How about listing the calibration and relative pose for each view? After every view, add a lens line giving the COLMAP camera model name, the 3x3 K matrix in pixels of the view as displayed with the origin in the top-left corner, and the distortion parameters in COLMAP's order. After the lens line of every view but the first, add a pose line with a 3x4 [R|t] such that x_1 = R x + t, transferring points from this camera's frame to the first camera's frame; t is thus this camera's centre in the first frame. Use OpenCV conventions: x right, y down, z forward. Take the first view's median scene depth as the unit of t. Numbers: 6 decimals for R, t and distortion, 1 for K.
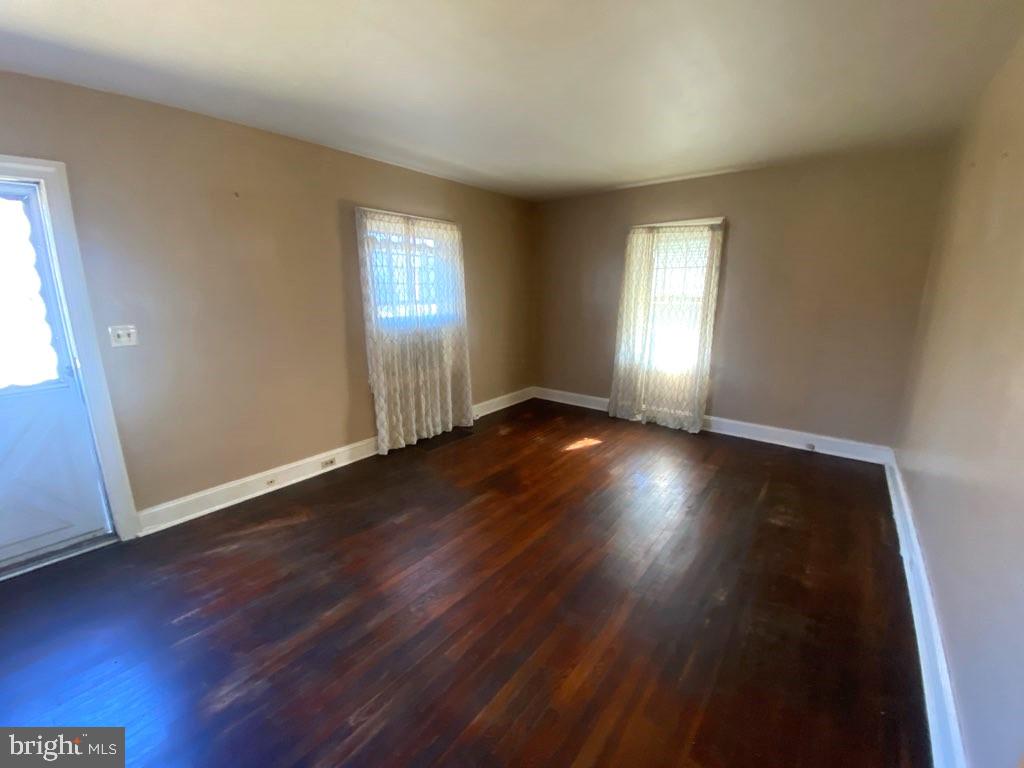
lens RADIAL K [[420.8, 0, 512.0], [0, 420.8, 384.0], [0, 0, 1]] dist [0.000696, -0.000037]
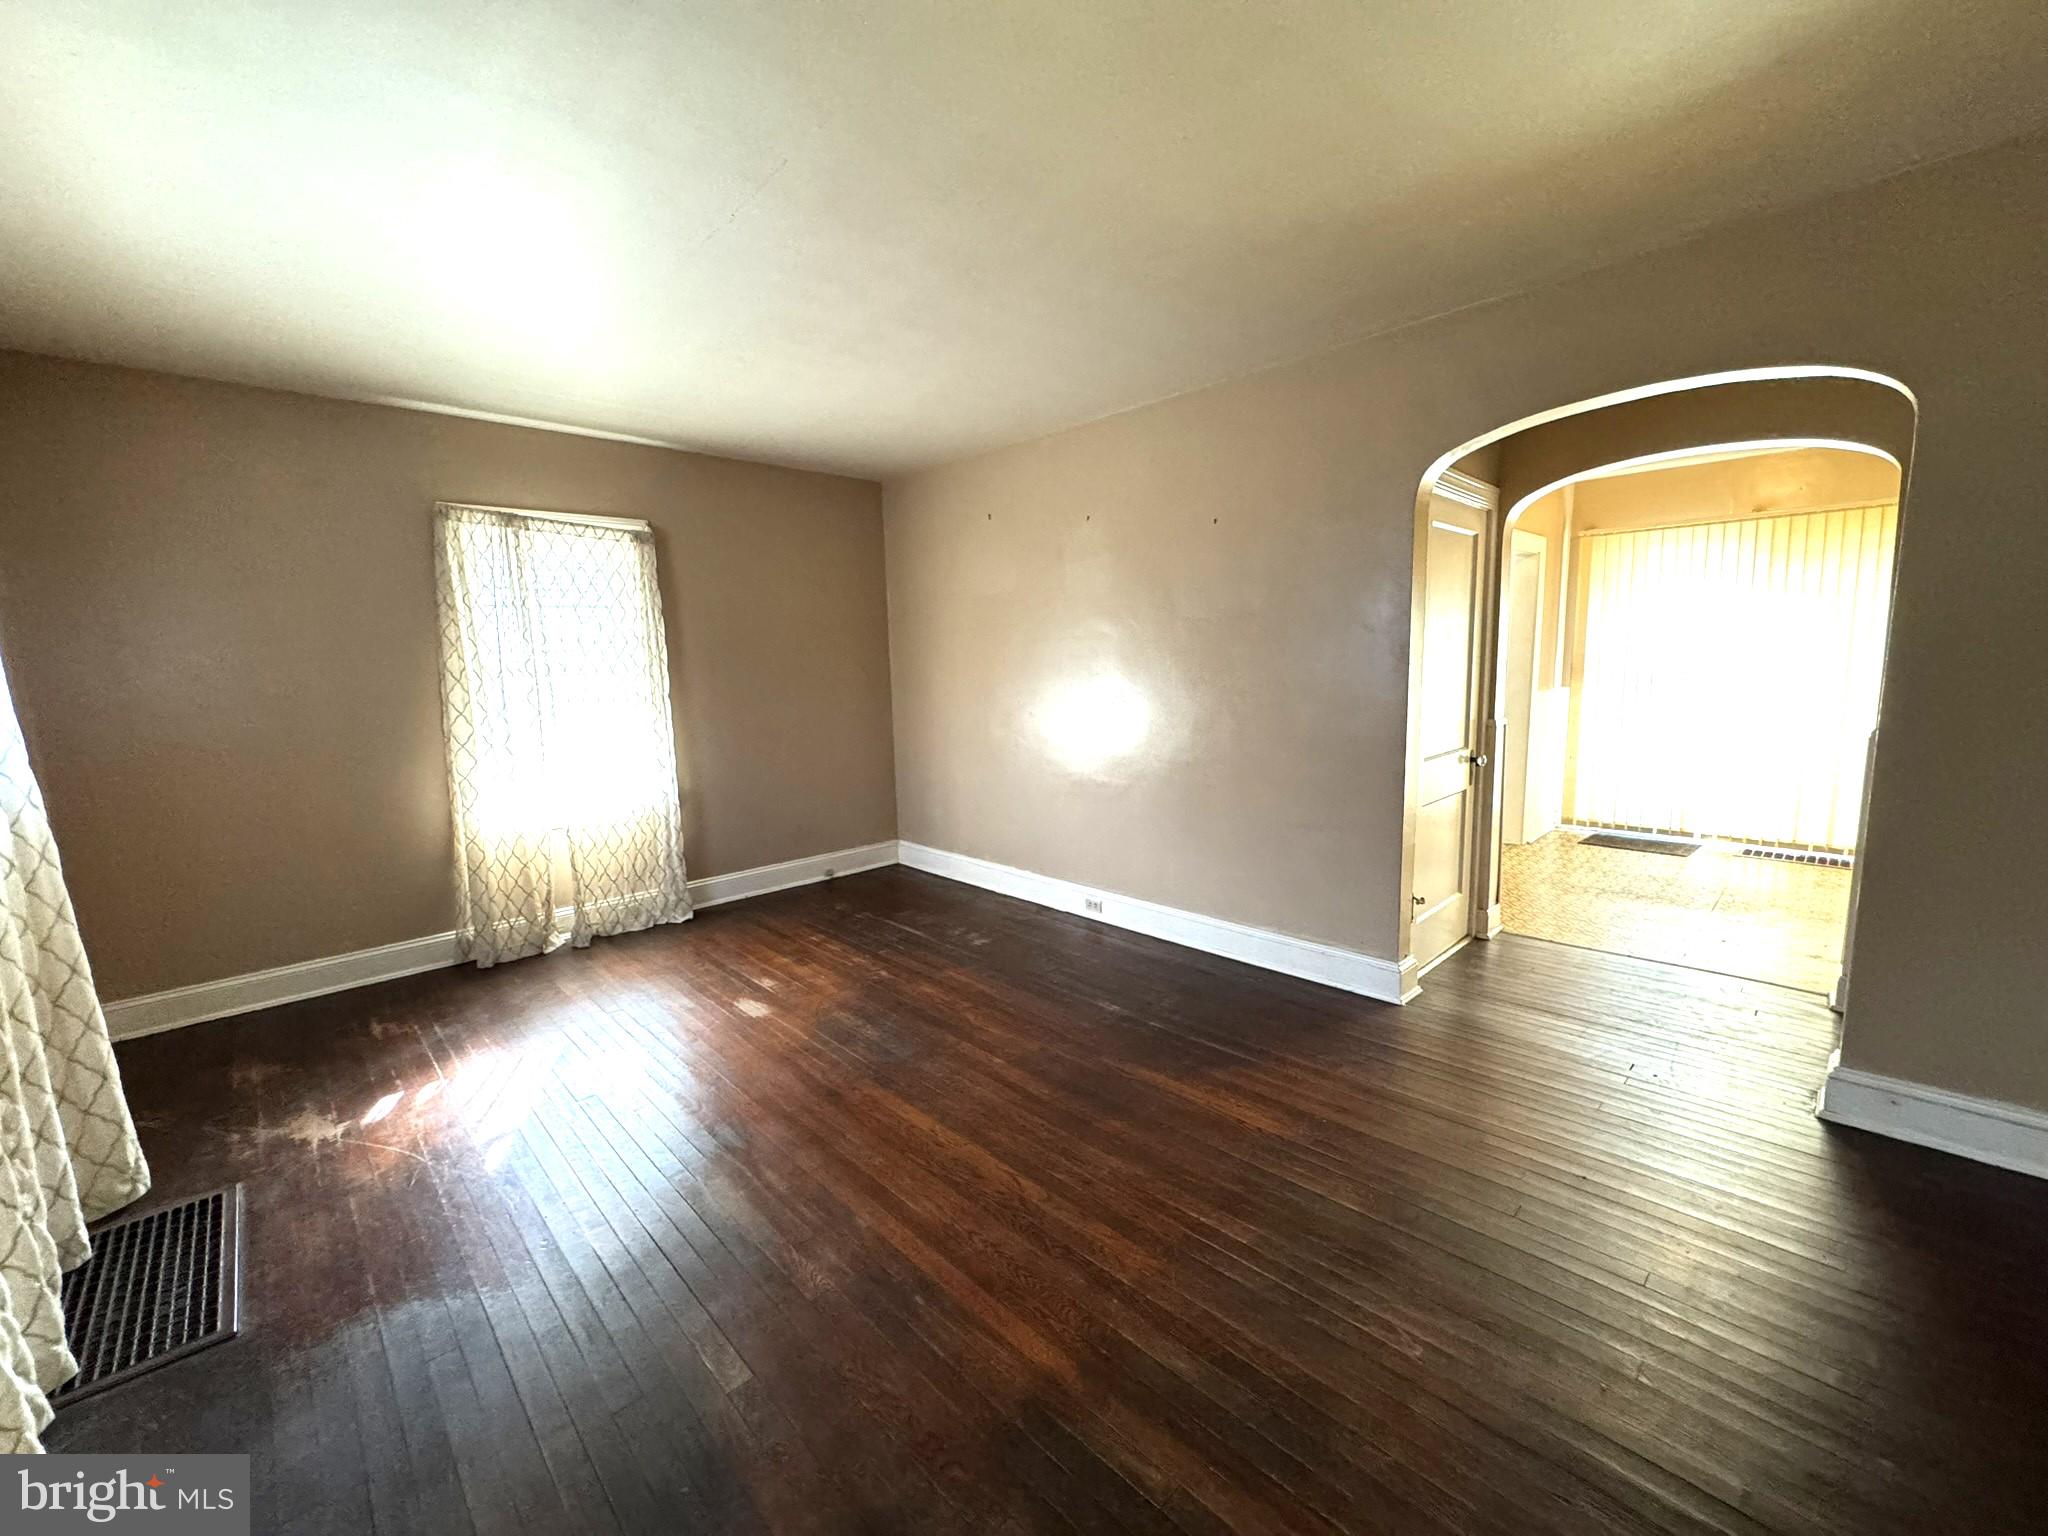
lens RADIAL K [[813.1, 0, 1024.0], [0, 813.1, 768.0], [0, 0, 1]] dist [0.014972, -0.000150]
pose [[0.142252, -0.133316, 0.980812, -0.483773], [0.244350, 0.964951, 0.095721, -0.061433], [-0.959196, 0.226044, 0.169842, 0.387392]]
